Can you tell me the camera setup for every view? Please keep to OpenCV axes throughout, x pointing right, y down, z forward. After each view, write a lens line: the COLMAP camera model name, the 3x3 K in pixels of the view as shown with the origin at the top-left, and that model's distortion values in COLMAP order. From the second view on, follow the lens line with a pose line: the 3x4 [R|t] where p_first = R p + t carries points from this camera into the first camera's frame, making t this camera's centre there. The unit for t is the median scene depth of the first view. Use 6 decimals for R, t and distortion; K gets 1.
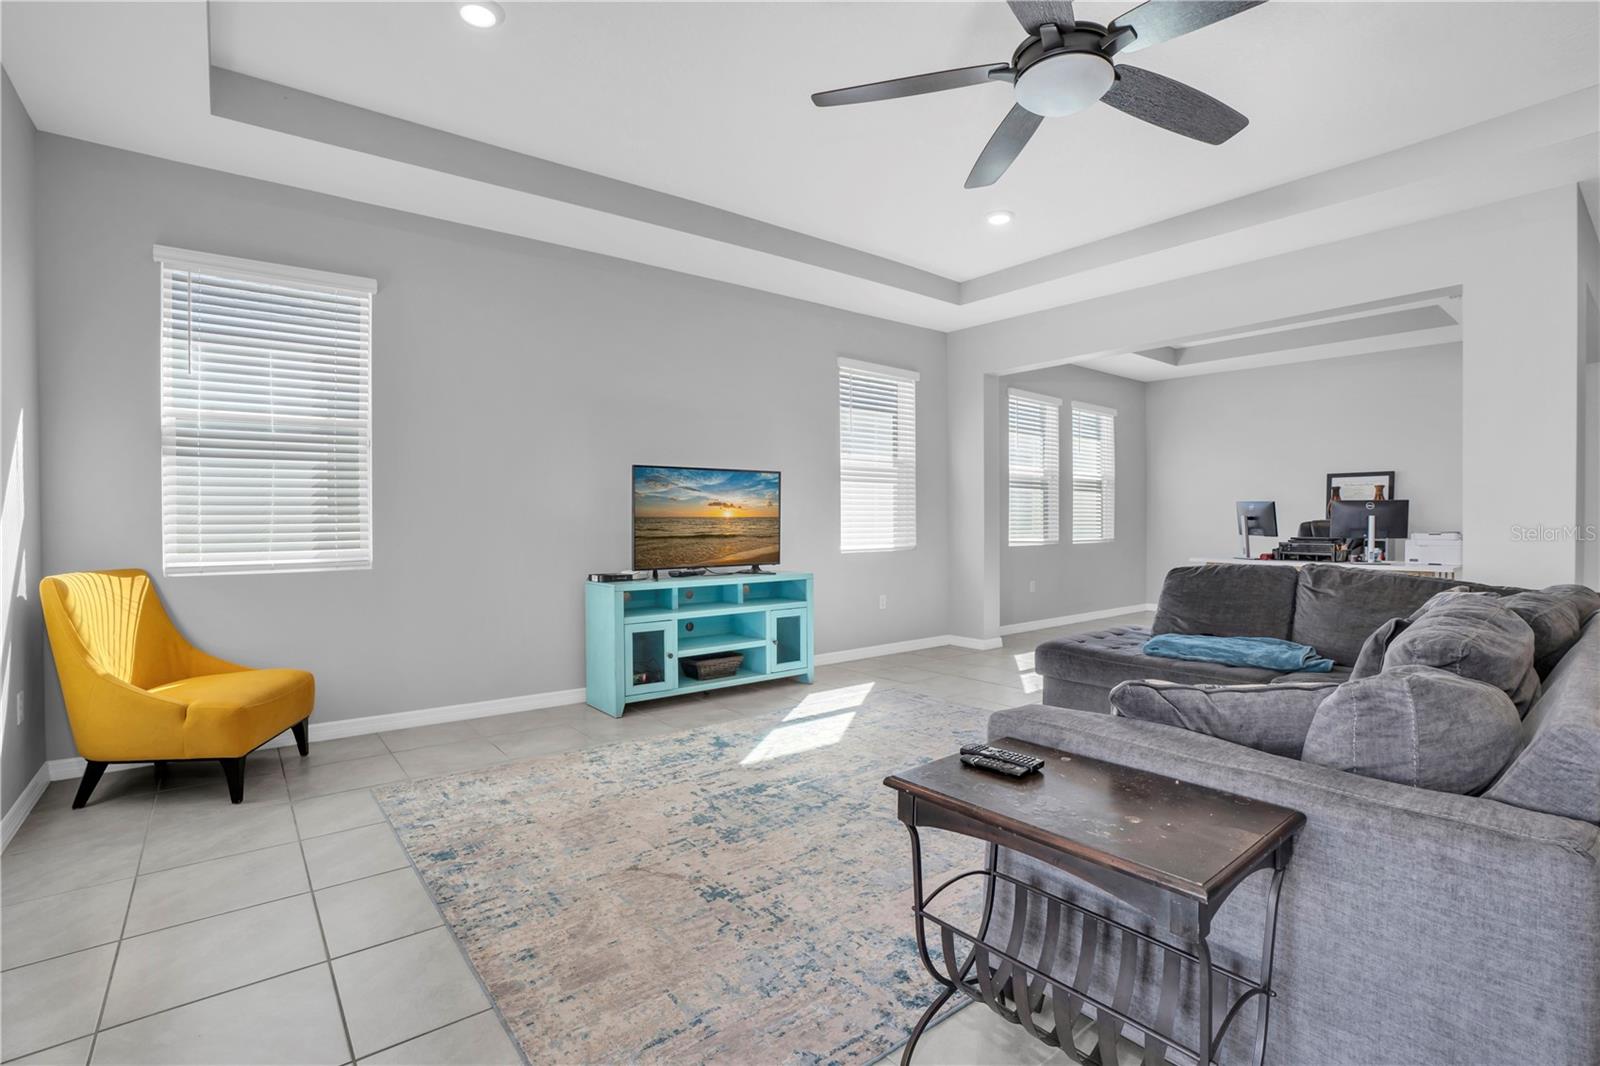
lens RADIAL K [[755.0, 0, 785.0], [0, 755.0, 524.4], [0, 0, 1]] dist [-0.030279, 0.000147]
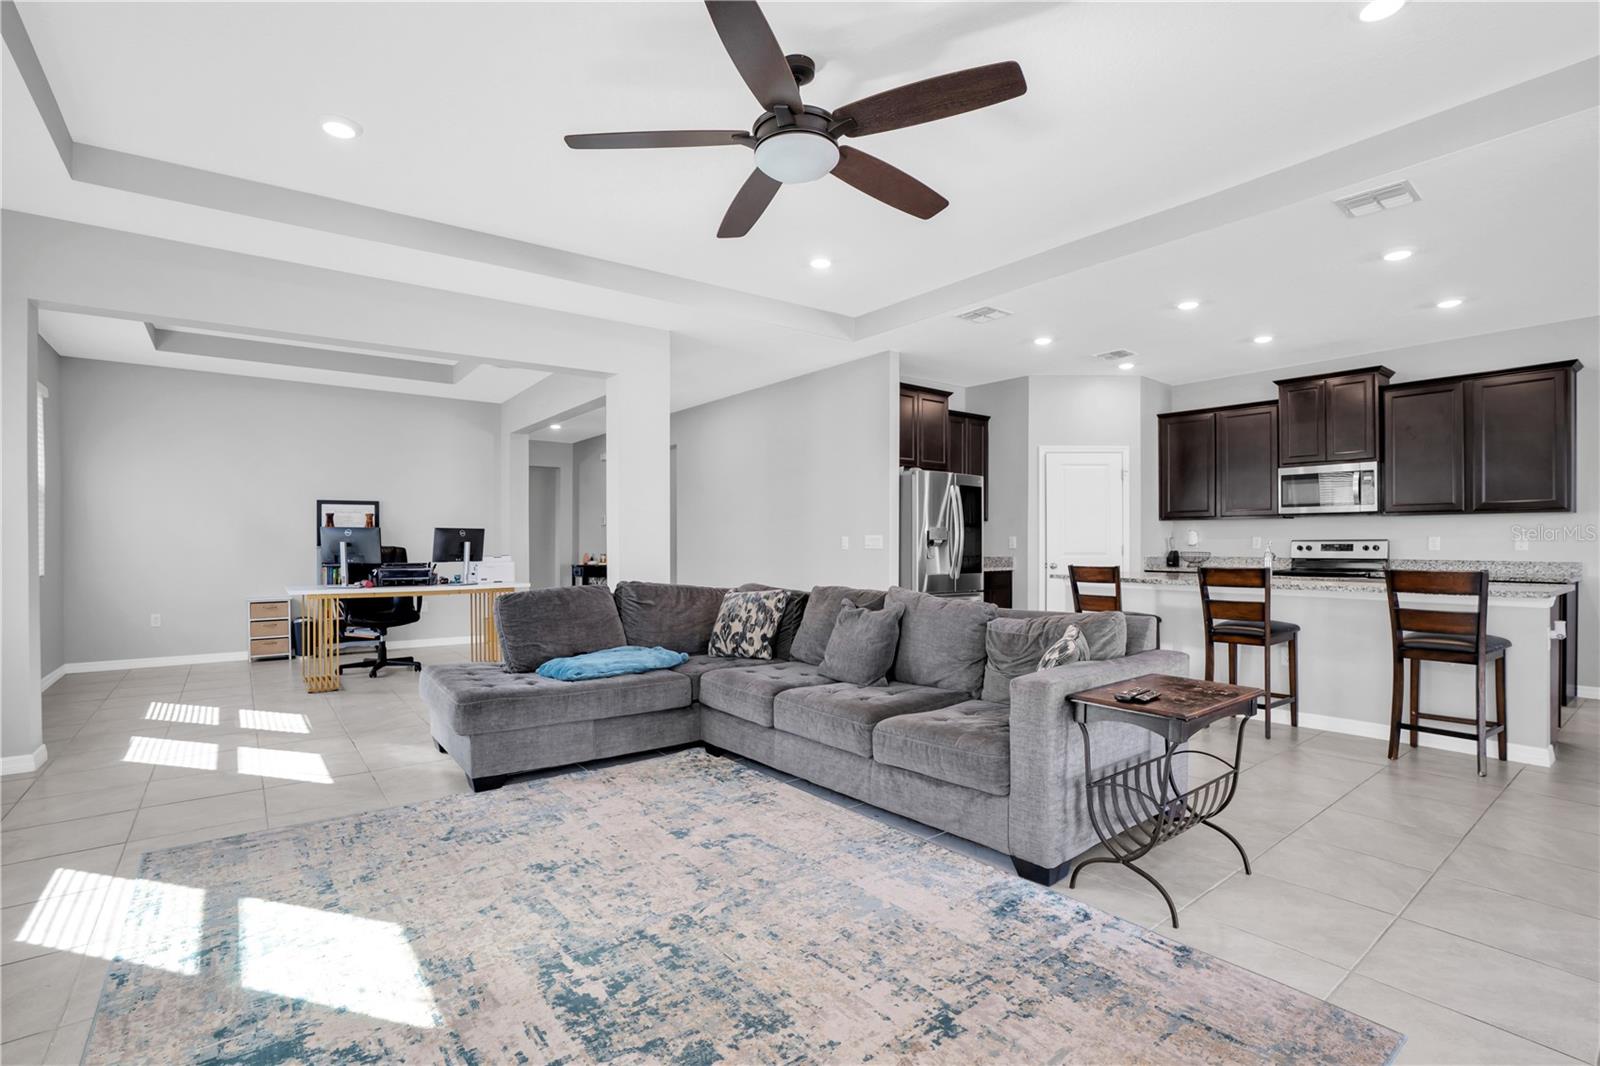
lens RADIAL K [[751.0, 0, 811.4], [0, 751.0, 546.2], [0, 0, 1]] dist [-0.040047, 0.003754]
pose [[-0.007468, -0.002374, 0.999969, -0.413133], [0.009772, 0.999949, 0.002447, -0.003597], [-0.999924, 0.009790, -0.007445, 0.550107]]
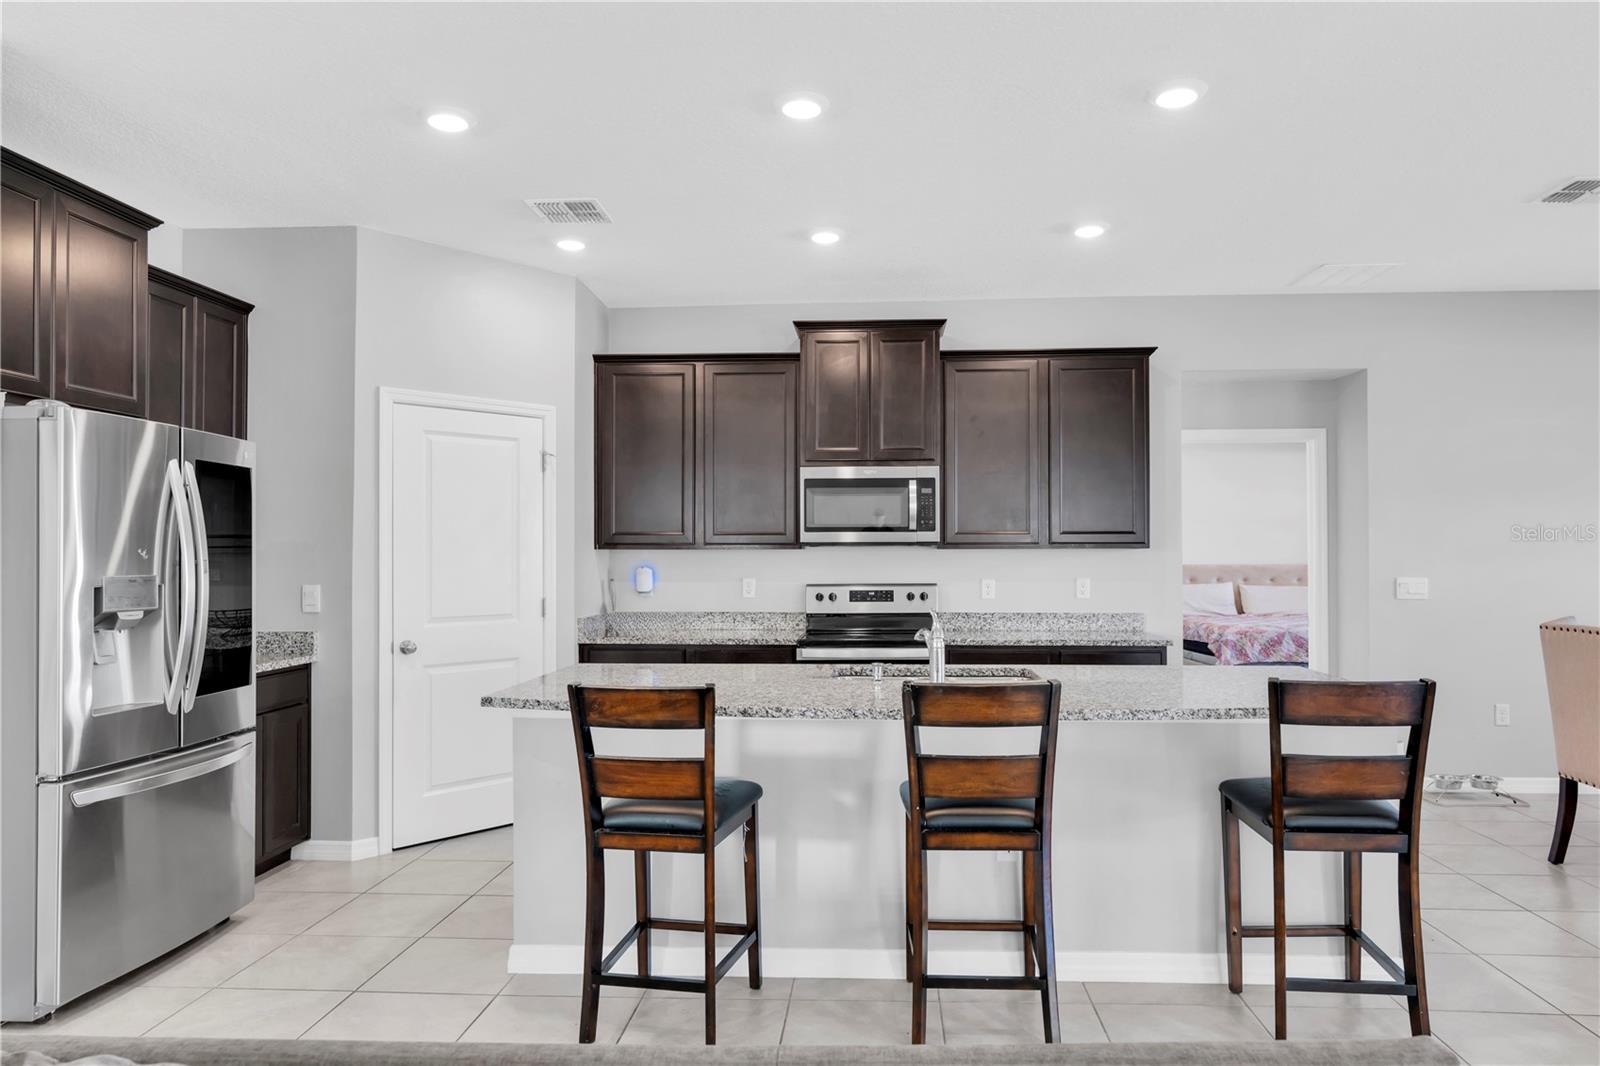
lens RADIAL K [[998.4, 0, 825.4], [0, 998.4, 536.8], [0, 0, 1]] dist [-0.015214, -0.000700]
pose [[-0.752289, 0.015189, 0.658658, 0.218740], [0.009502, 0.999880, -0.012206, -0.045625], [-0.658764, -0.002924, -0.752344, 0.490480]]
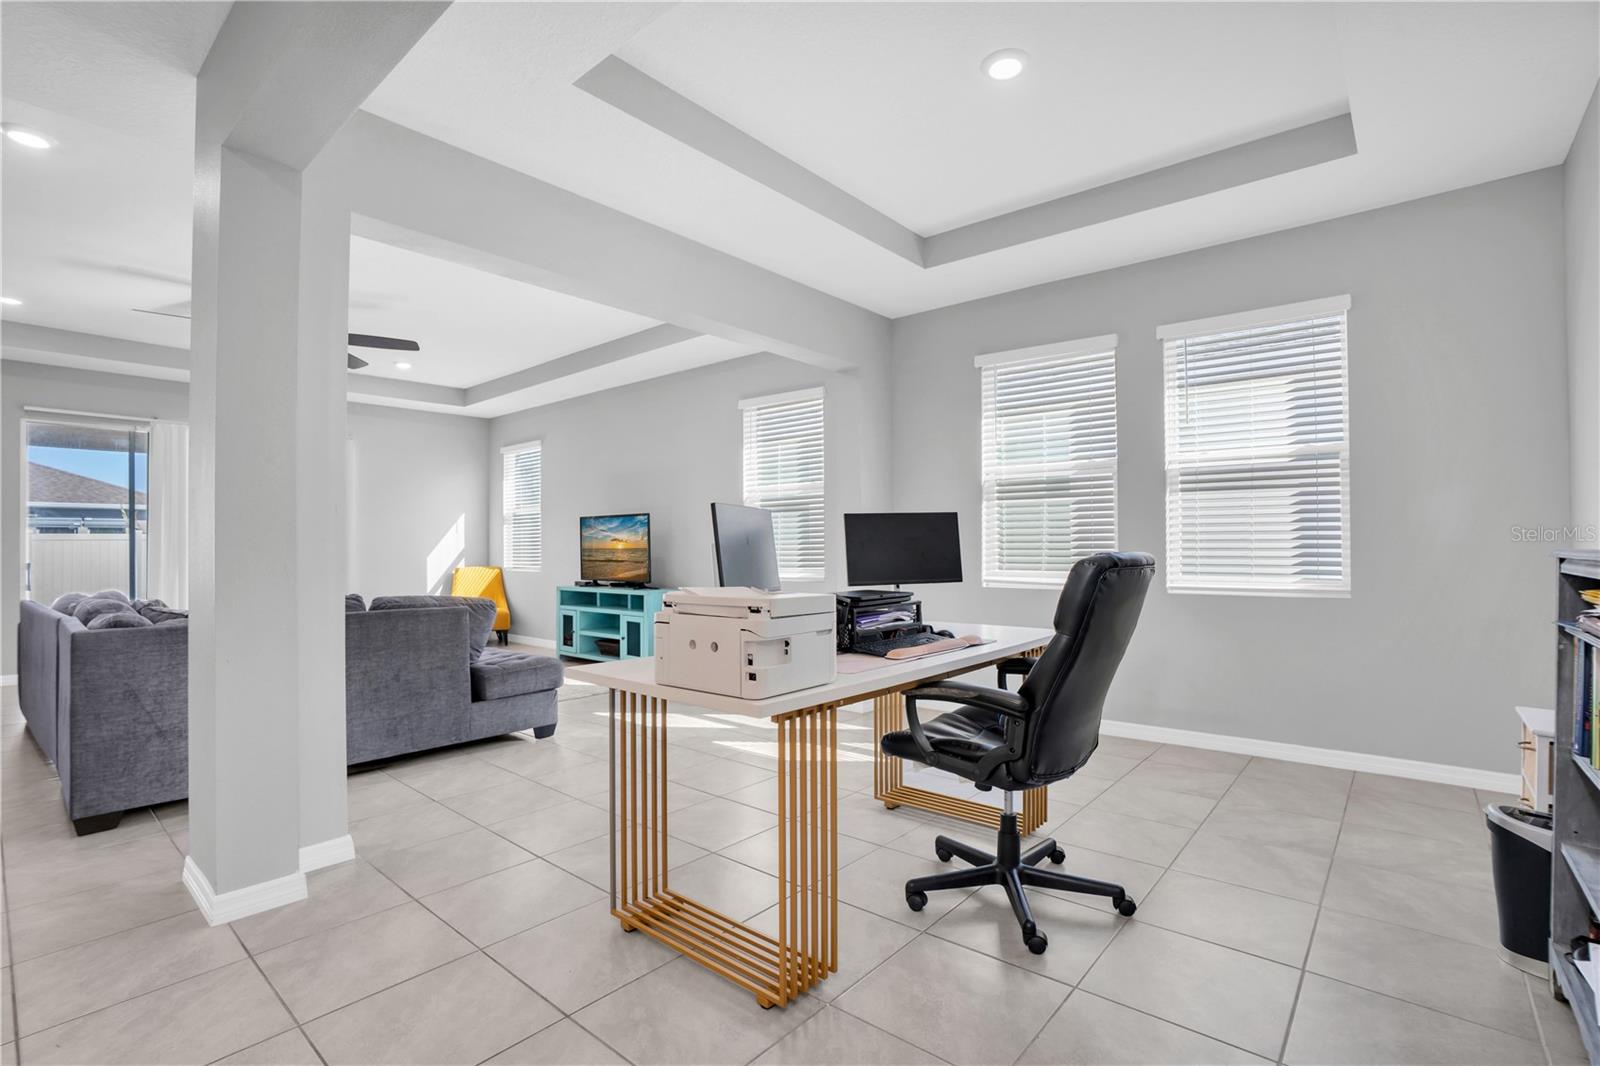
lens RADIAL K [[727.7, 0, 797.0], [0, 727.7, 545.4], [0, 0, 1]] dist [-0.021761, 0.002508]
pose [[0.192211, -0.006662, -0.981331, 1.432747], [-0.001899, 0.999973, -0.007160, -0.005614], [0.981352, 0.003239, 0.192193, 1.108685]]
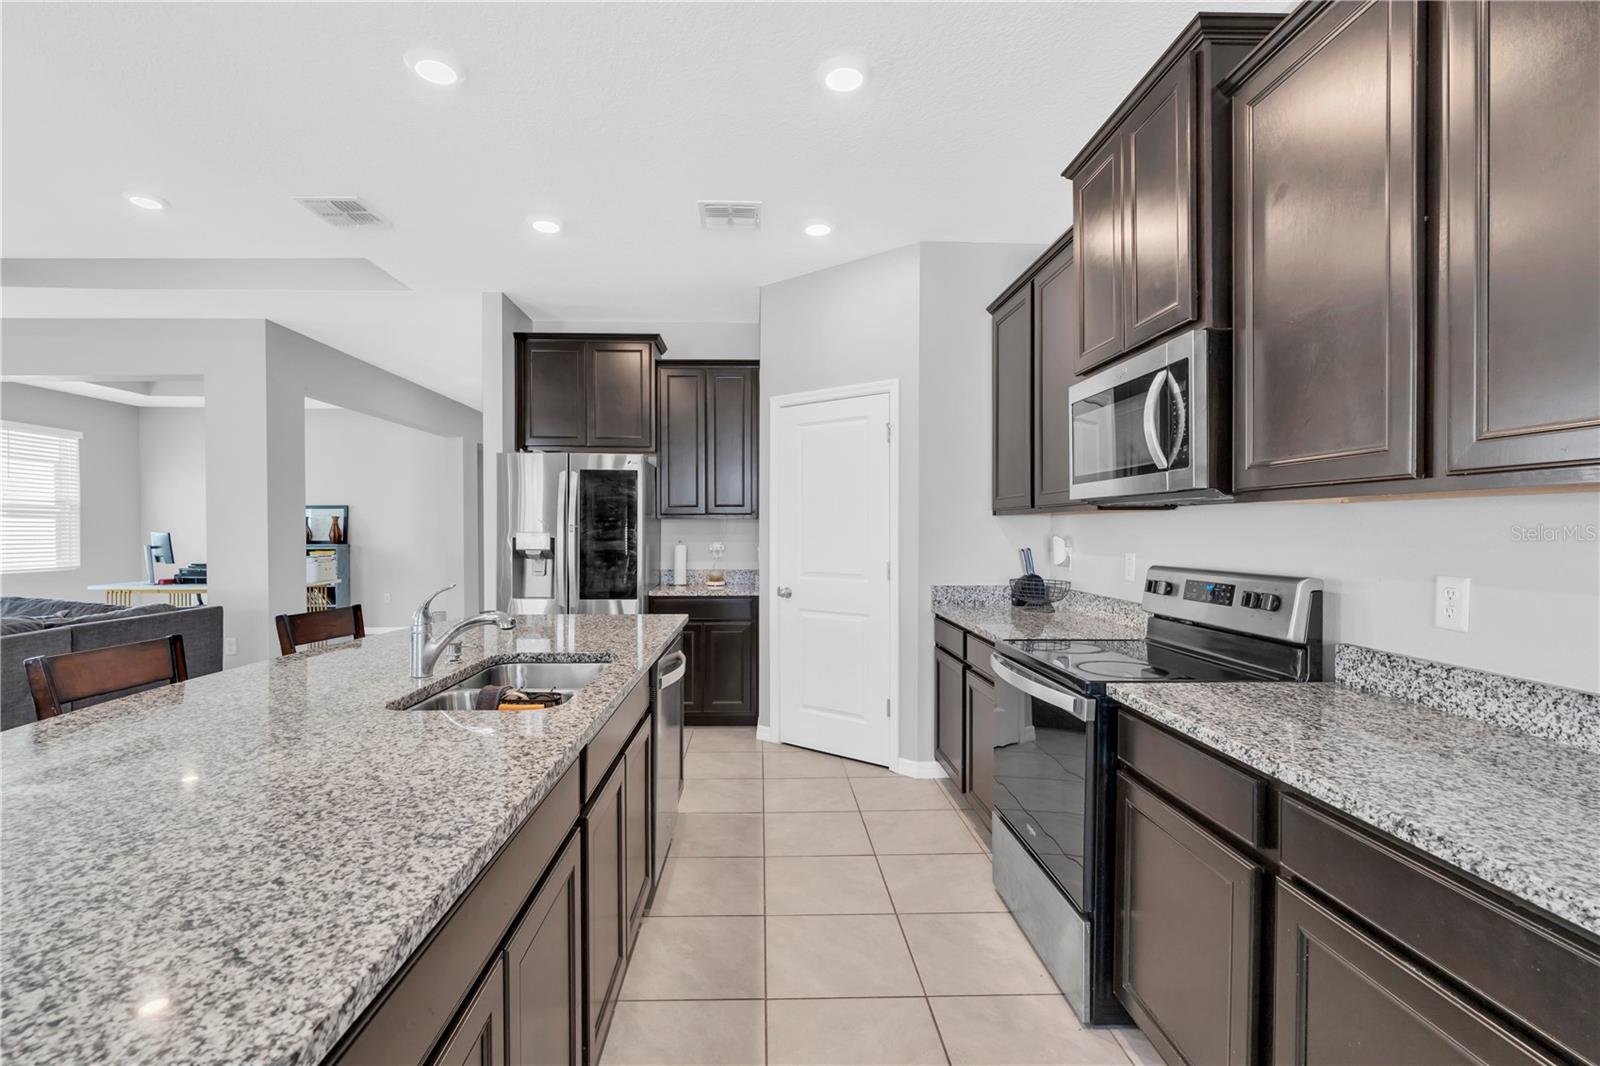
lens RADIAL K [[727.7, 0, 778.4], [0, 727.7, 535.1], [0, 0, 1]] dist [-0.021761, 0.002508]
pose [[0.602935, -0.004792, 0.797776, 0.417715], [0.005638, 0.999983, 0.001746, -0.028836], [-0.797770, 0.003445, 0.602952, -0.516375]]
